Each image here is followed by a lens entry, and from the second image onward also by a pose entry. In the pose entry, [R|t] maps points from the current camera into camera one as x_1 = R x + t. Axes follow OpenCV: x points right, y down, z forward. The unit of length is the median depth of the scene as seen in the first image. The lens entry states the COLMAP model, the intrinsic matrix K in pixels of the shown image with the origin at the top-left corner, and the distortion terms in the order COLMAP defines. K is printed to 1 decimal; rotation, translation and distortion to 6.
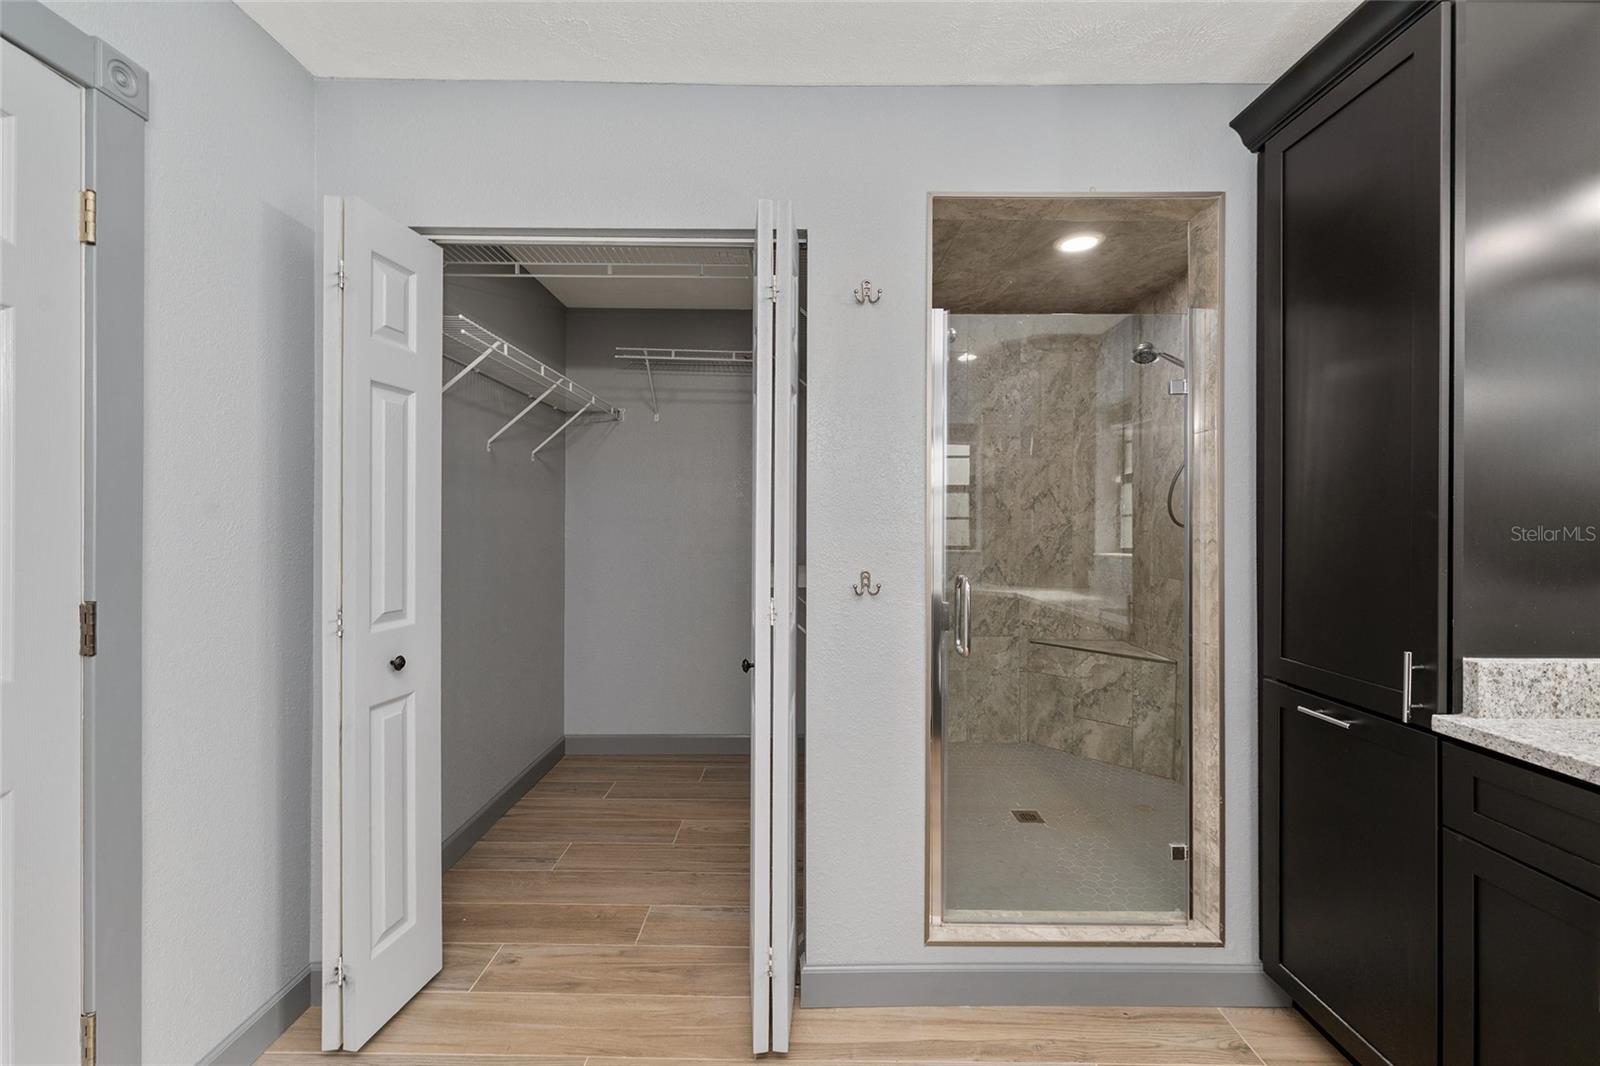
lens RADIAL K [[628.5, 0, 806.6], [0, 628.5, 538.3], [0, 0, 1]] dist [0.000958, -0.000106]
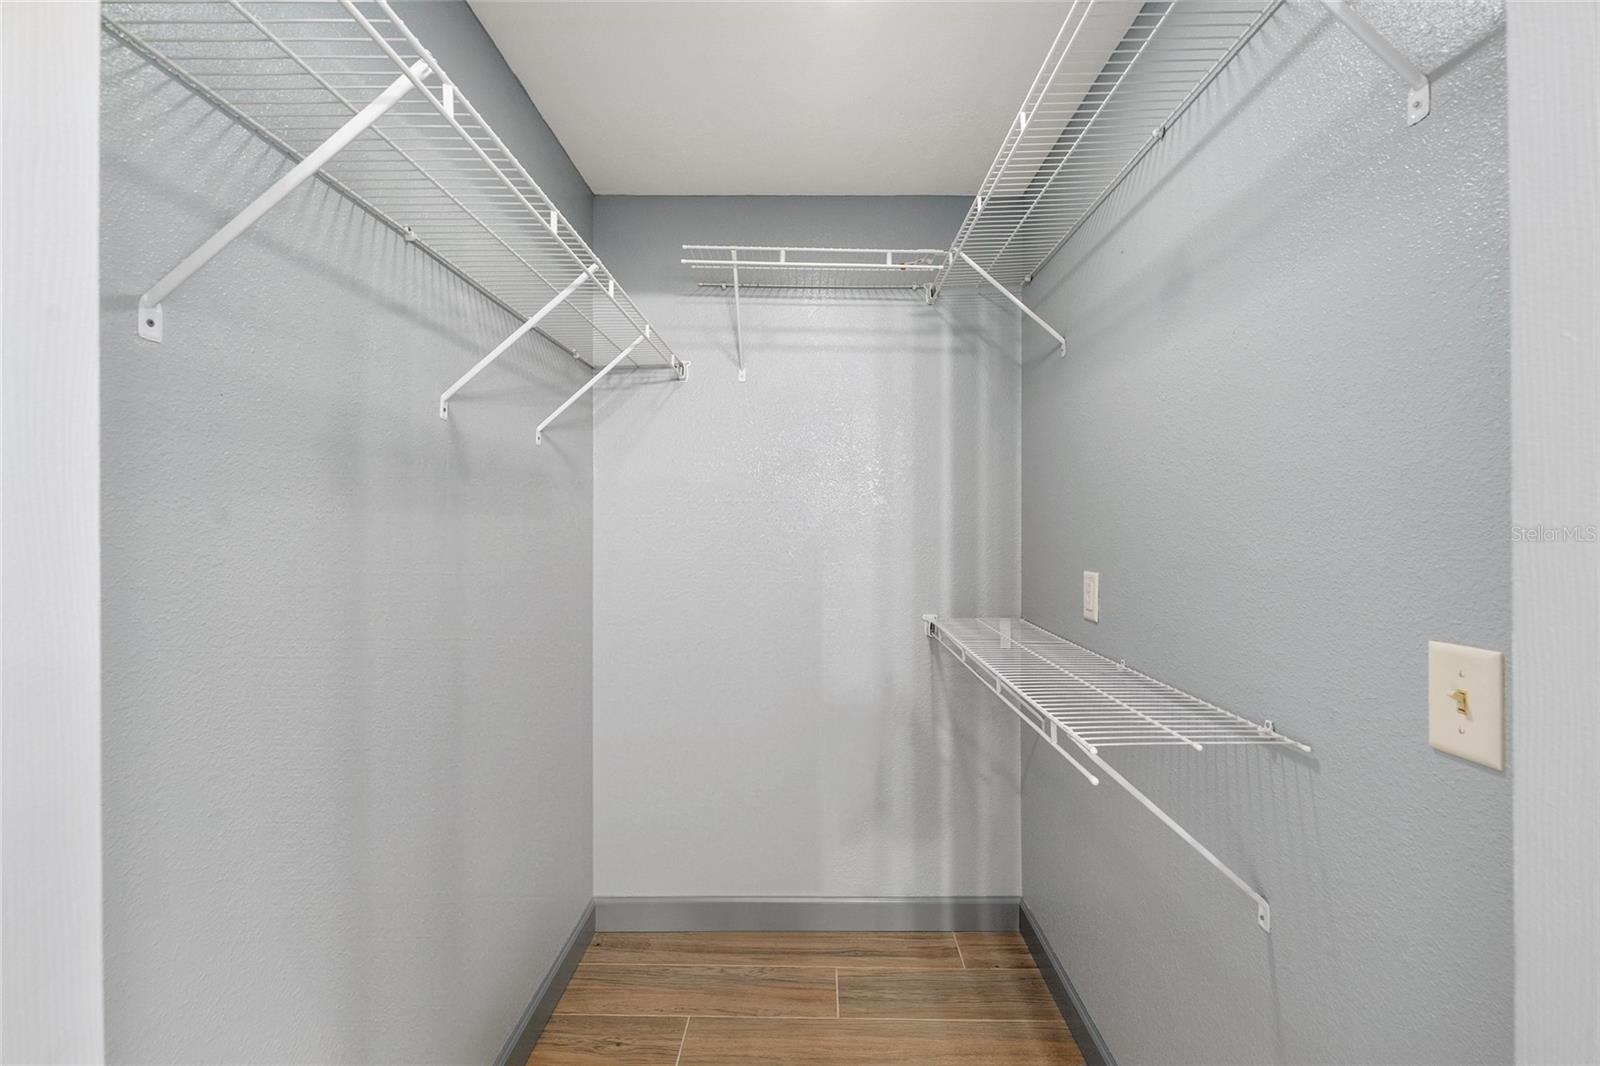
lens RADIAL K [[628.5, 0, 806.6], [0, 628.5, 538.3], [0, 0, 1]] dist [0.000958, -0.000106]
pose [[0.999857, -0.003952, -0.016423, -0.172153], [0.004038, 0.999978, 0.005252, -0.039668], [0.016402, -0.005318, 0.999851, 0.407911]]
